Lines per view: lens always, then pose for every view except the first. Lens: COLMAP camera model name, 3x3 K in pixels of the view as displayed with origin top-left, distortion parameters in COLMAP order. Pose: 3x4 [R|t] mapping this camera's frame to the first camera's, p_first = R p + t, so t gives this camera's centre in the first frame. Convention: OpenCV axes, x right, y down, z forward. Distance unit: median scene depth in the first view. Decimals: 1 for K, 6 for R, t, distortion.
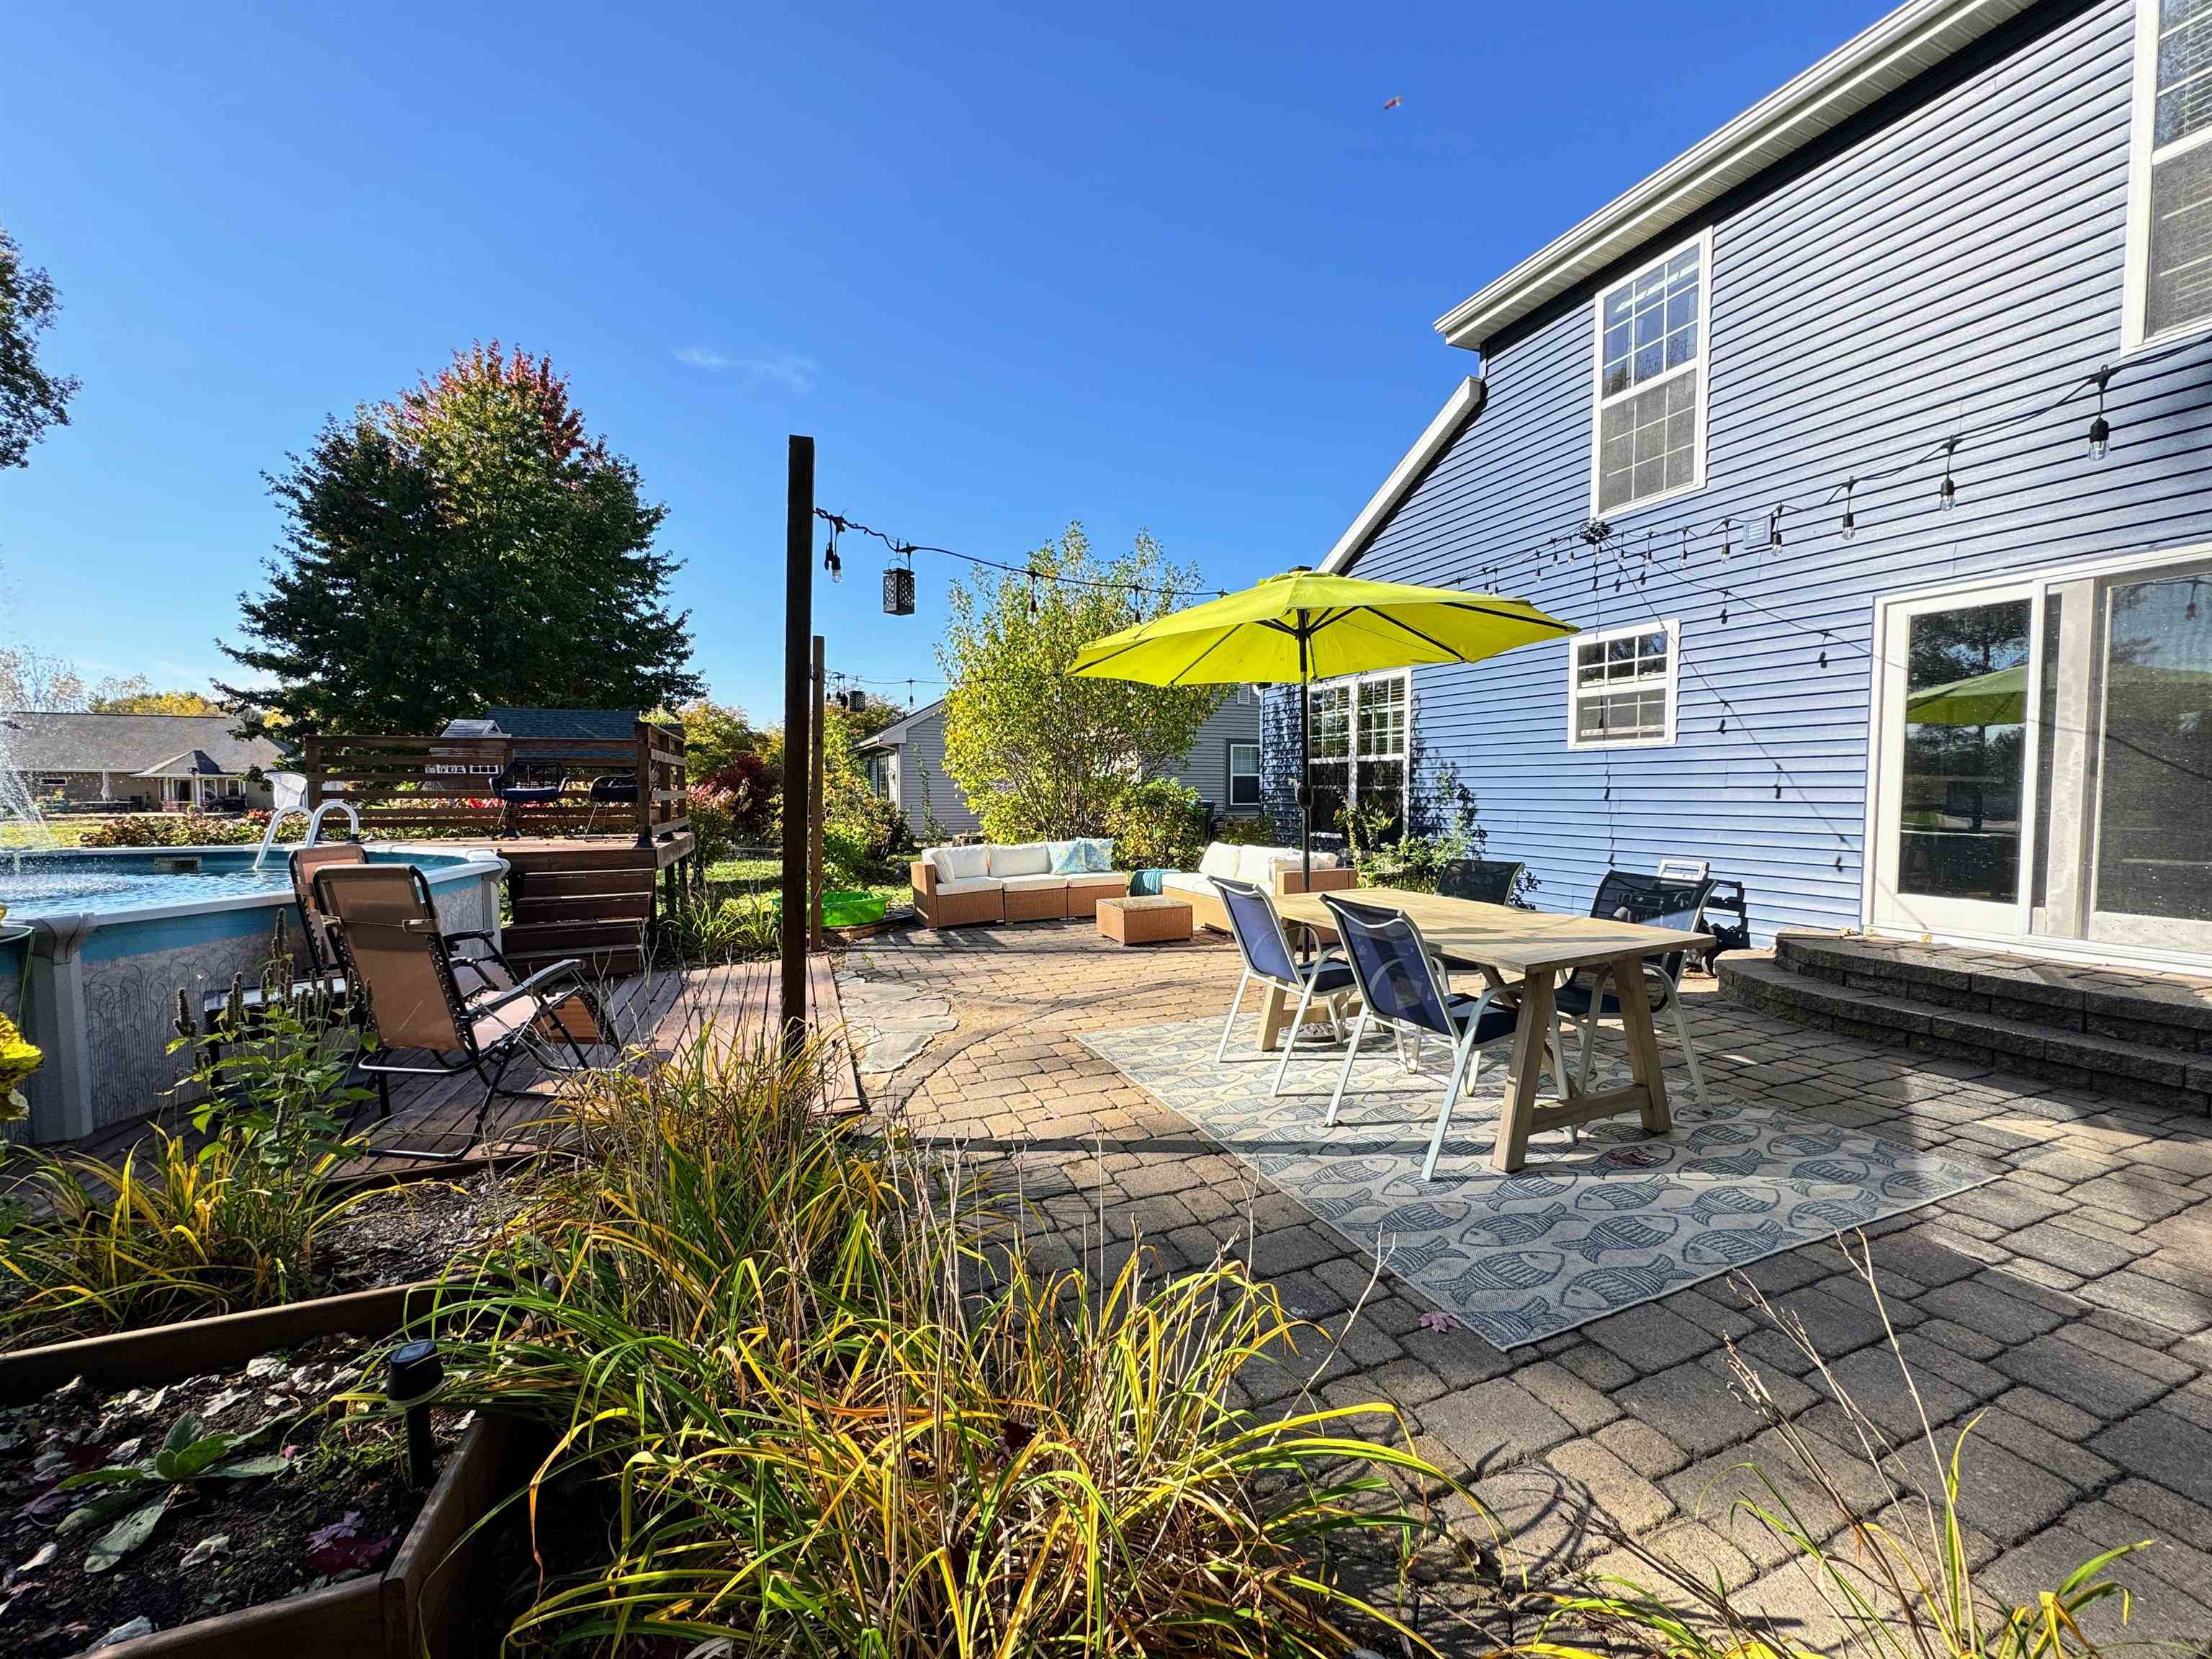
lens RADIAL K [[876.8, 0, 1107.7], [0, 876.8, 828.3], [0, 0, 1]] dist [-0.002648, -0.000016]
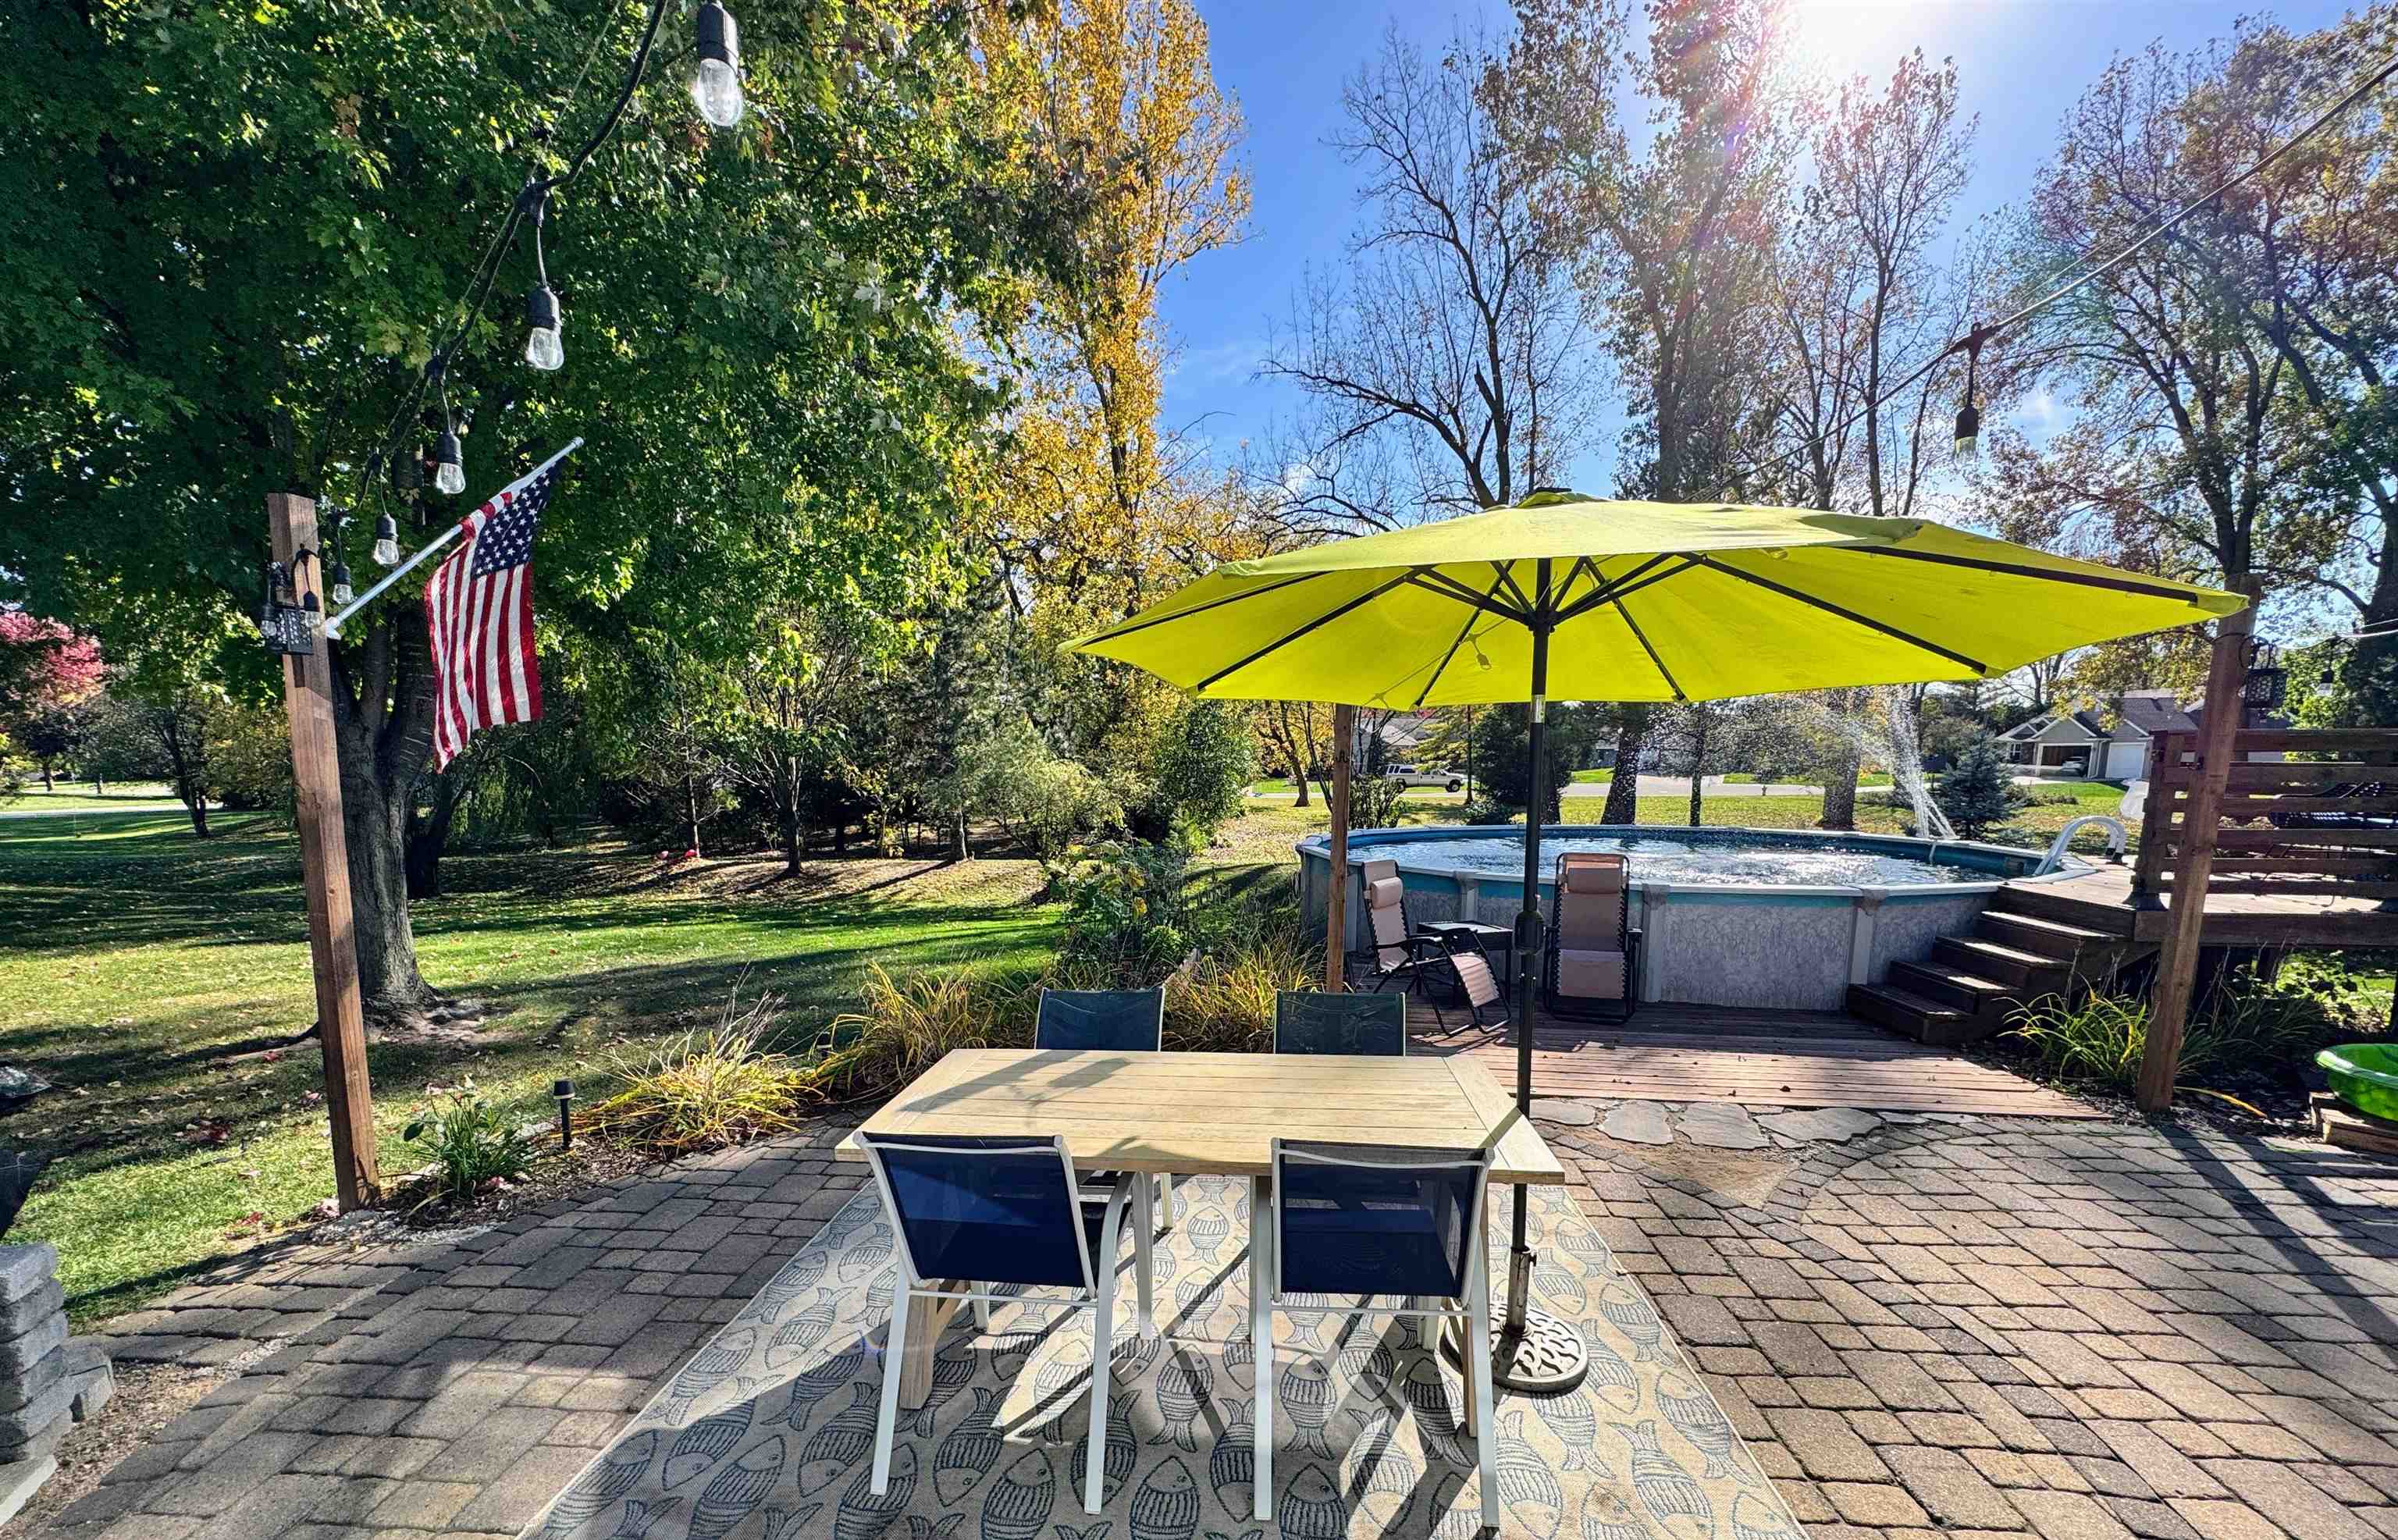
lens RADIAL K [[962.8, 0, 1199.6], [0, 962.8, 884.6], [0, 0, 1]] dist [-0.000439, -0.000026]
pose [[-0.454486, 0.120775, -0.882528, 0.137248], [-0.034674, 0.987616, 0.153013, -0.023994], [0.890079, 0.100143, -0.444670, 0.177952]]
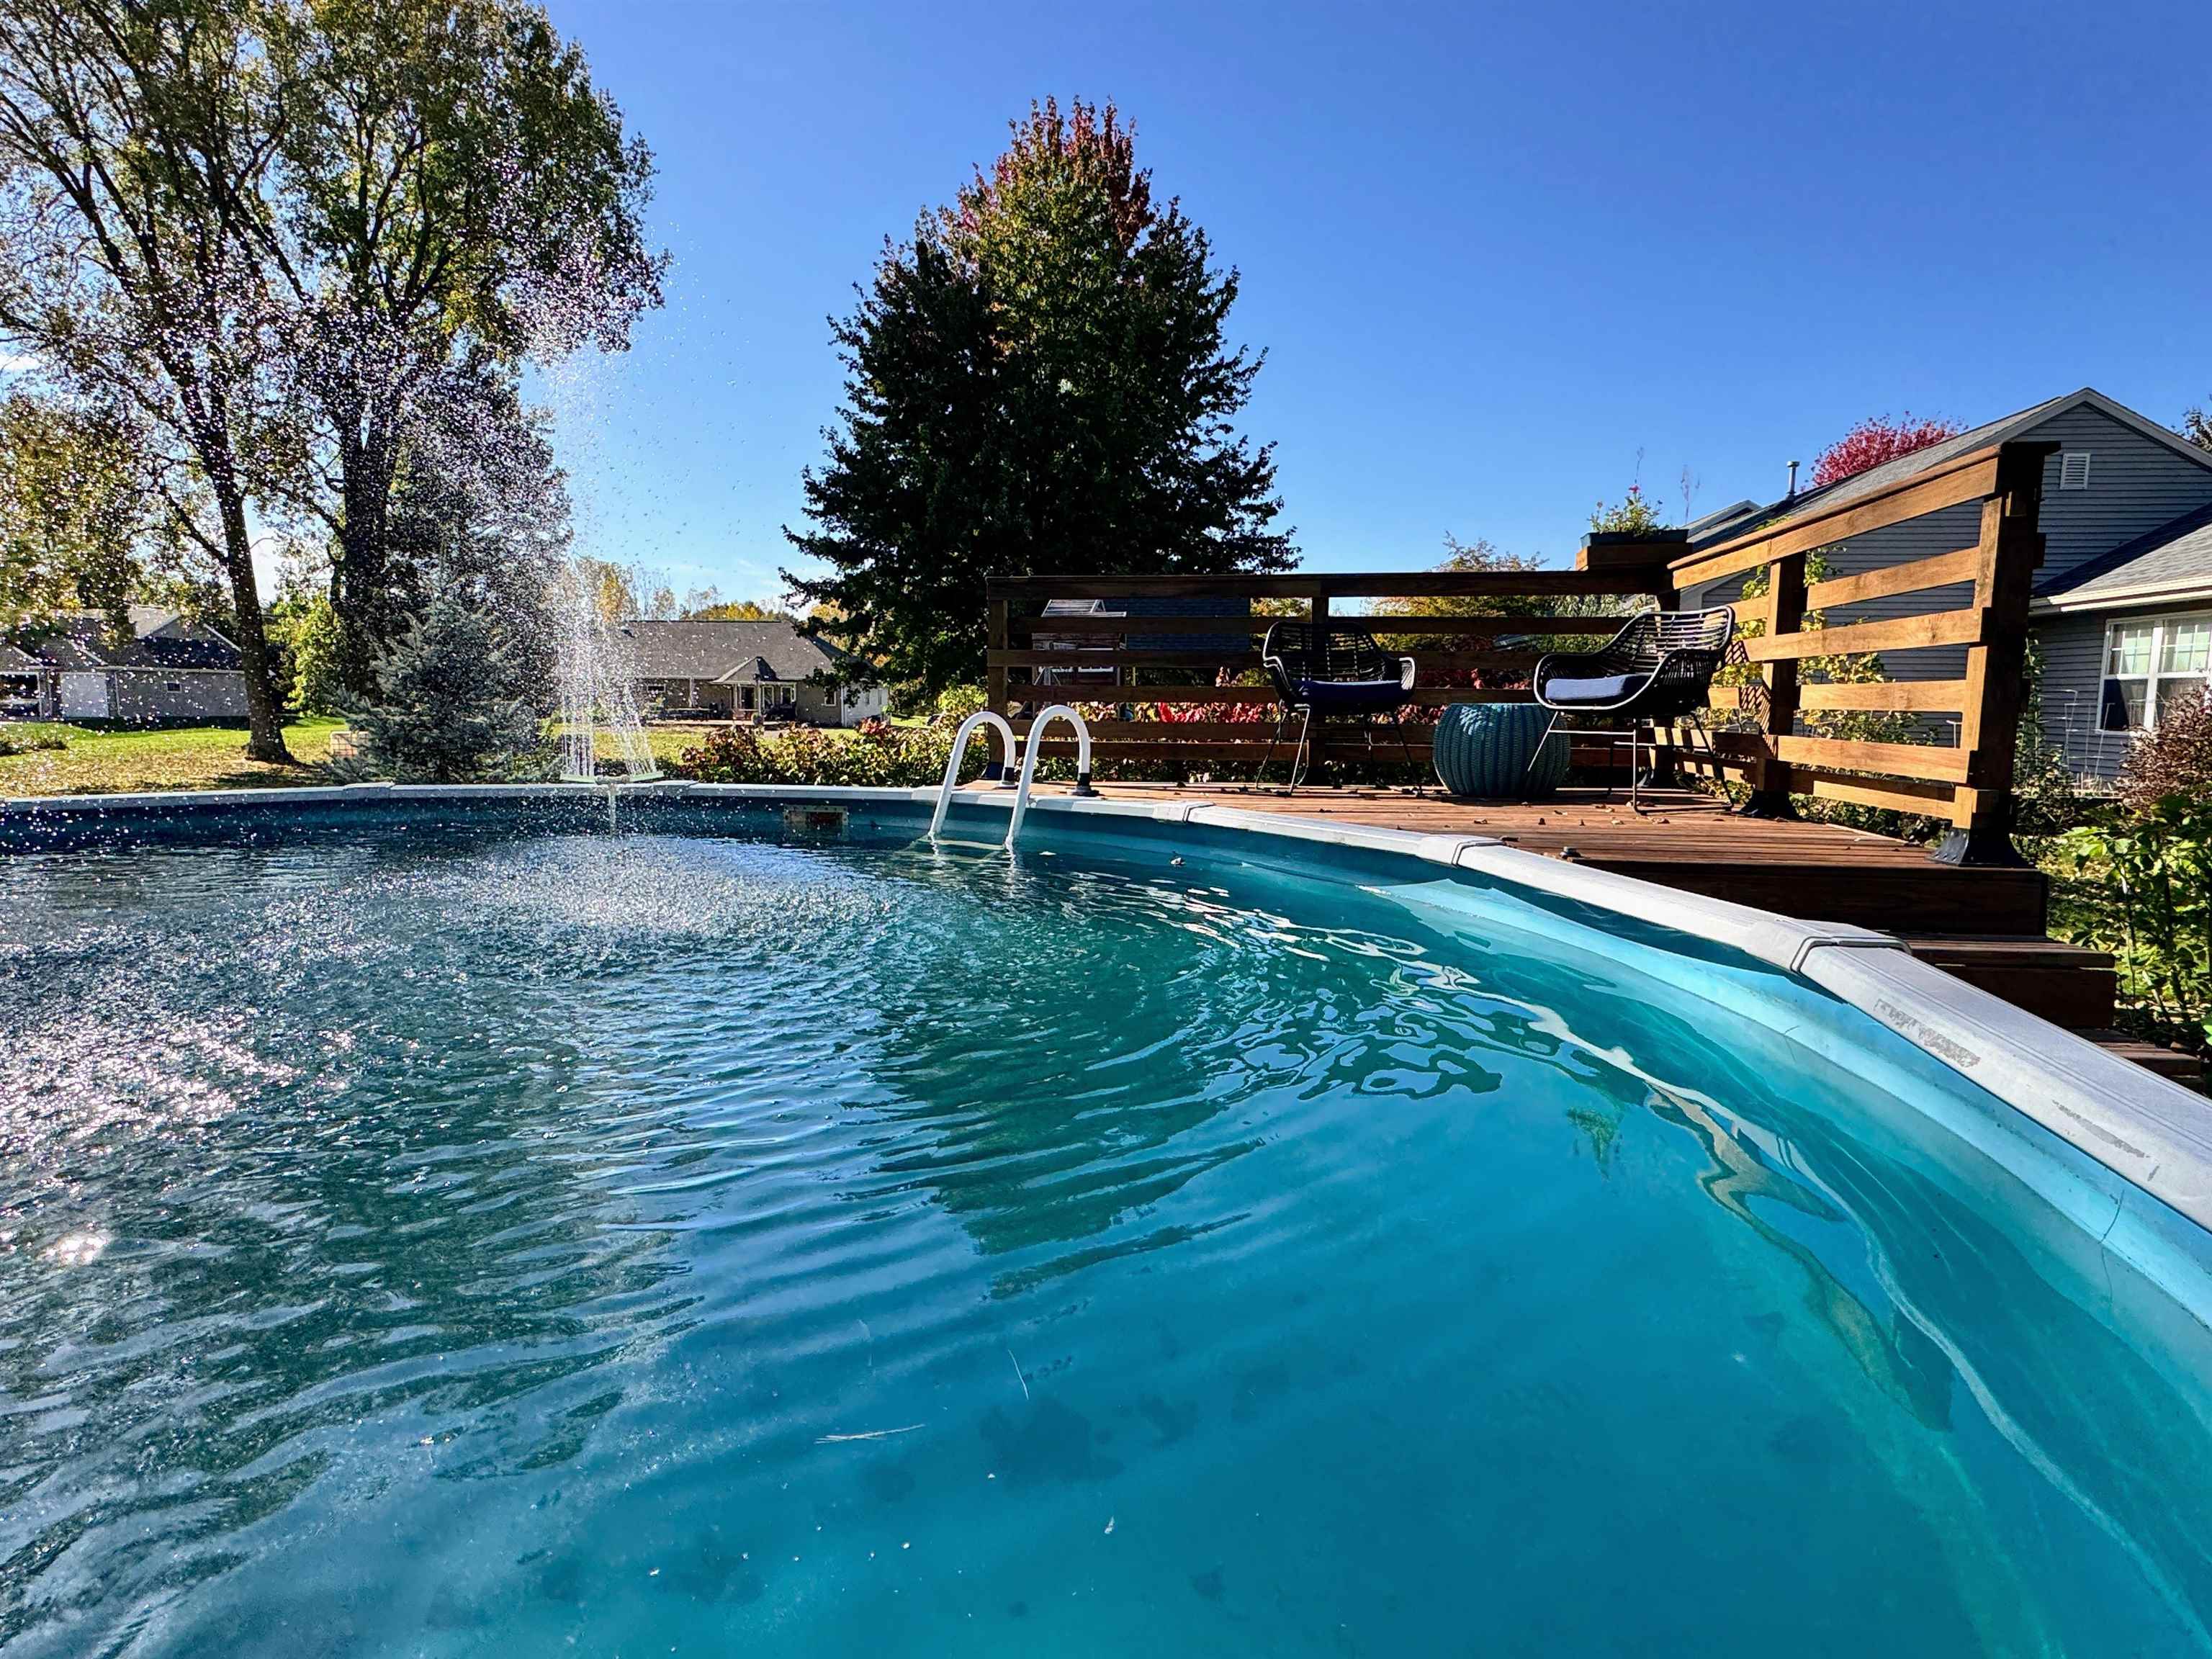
lens RADIAL K [[1153.4, 0, 1094.9], [0, 1153.4, 828.0], [0, 0, 1]] dist [-0.001281, 0.000270]
pose [[0.869463, 0.061370, -0.490171, -0.162229], [-0.030758, 0.997053, 0.070275, -0.002466], [0.493039, -0.046025, 0.868789, 0.134337]]
